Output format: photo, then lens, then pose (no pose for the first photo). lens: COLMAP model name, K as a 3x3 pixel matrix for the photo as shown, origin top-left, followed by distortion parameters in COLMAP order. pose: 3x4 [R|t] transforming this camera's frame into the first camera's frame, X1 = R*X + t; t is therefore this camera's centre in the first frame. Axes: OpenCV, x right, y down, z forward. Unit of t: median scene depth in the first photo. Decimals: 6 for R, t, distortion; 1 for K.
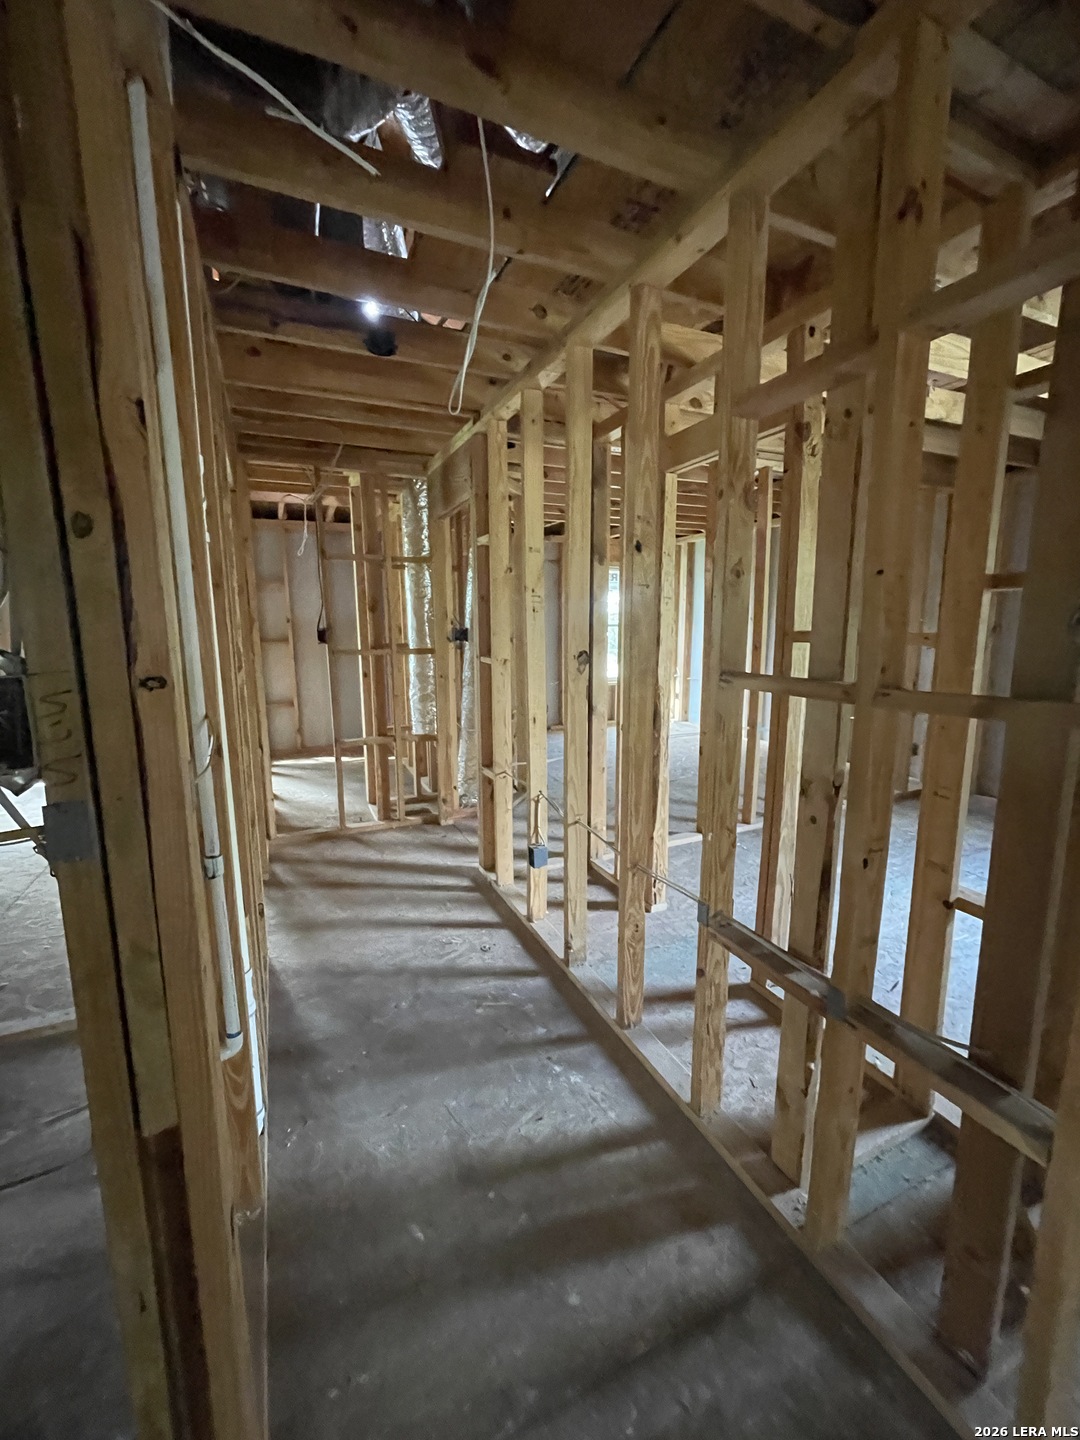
lens RADIAL K [[585.4, 0, 537.8], [0, 585.4, 712.2], [0, 0, 1]] dist [-0.000926, 0.000193]
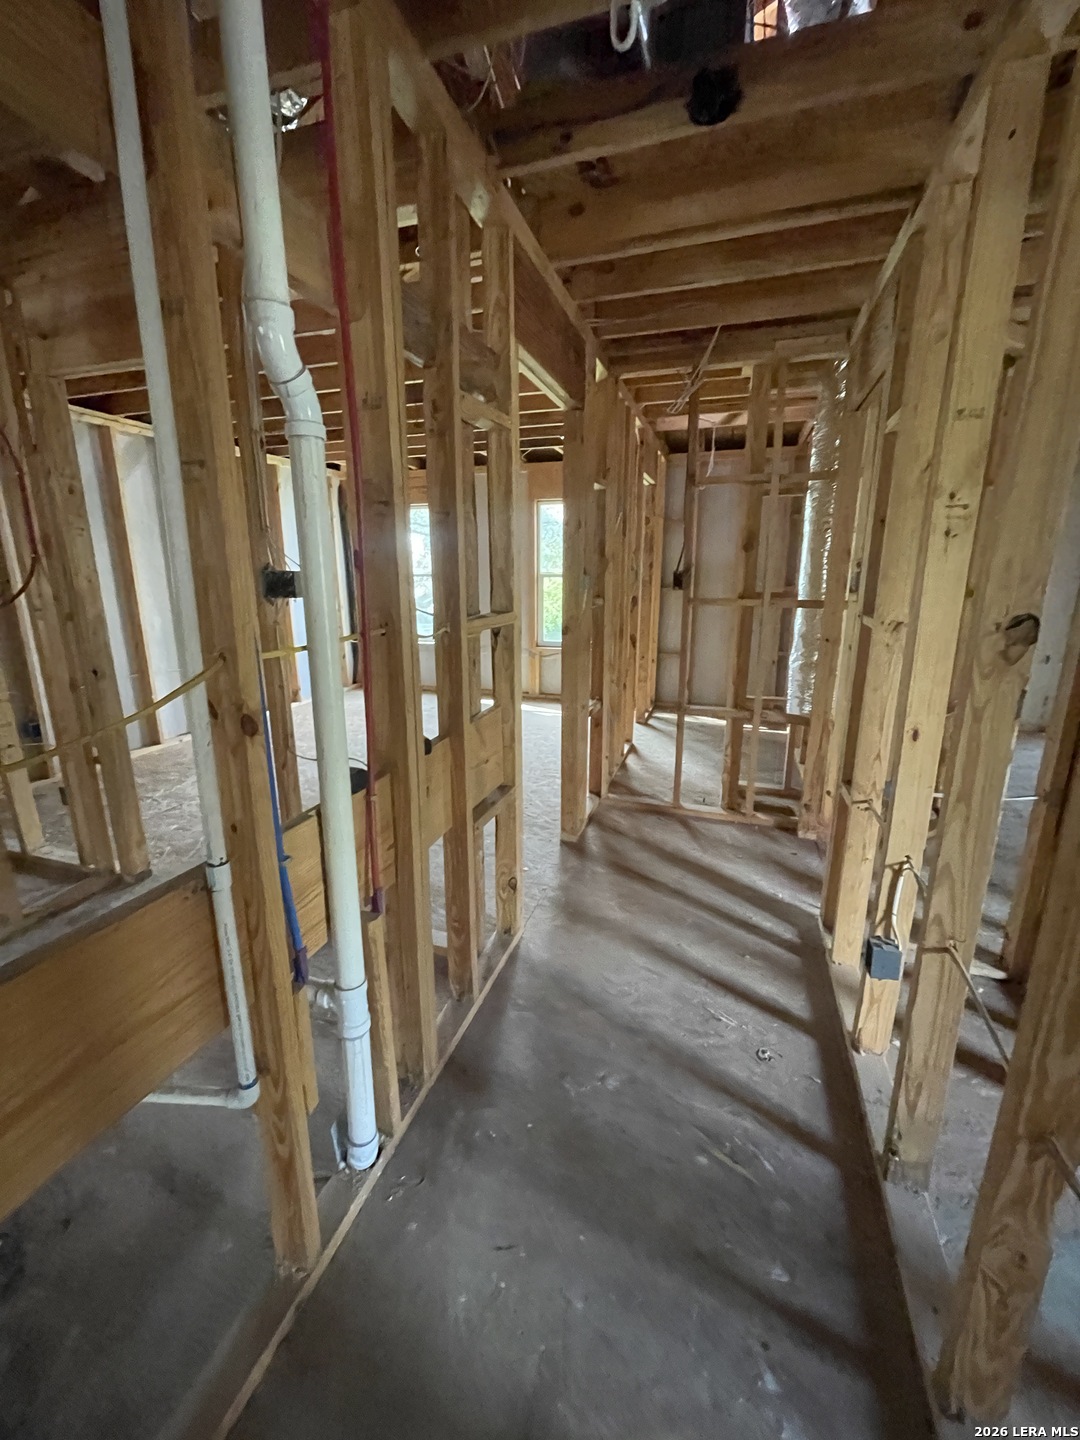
lens RADIAL K [[585.4, 0, 537.8], [0, 585.4, 712.2], [0, 0, 1]] dist [-0.000926, 0.000193]
pose [[0.735261, 0.169435, -0.656264, 0.074751], [-0.114781, 0.985392, 0.125812, -0.029572], [0.667994, -0.017178, 0.743968, 0.273143]]
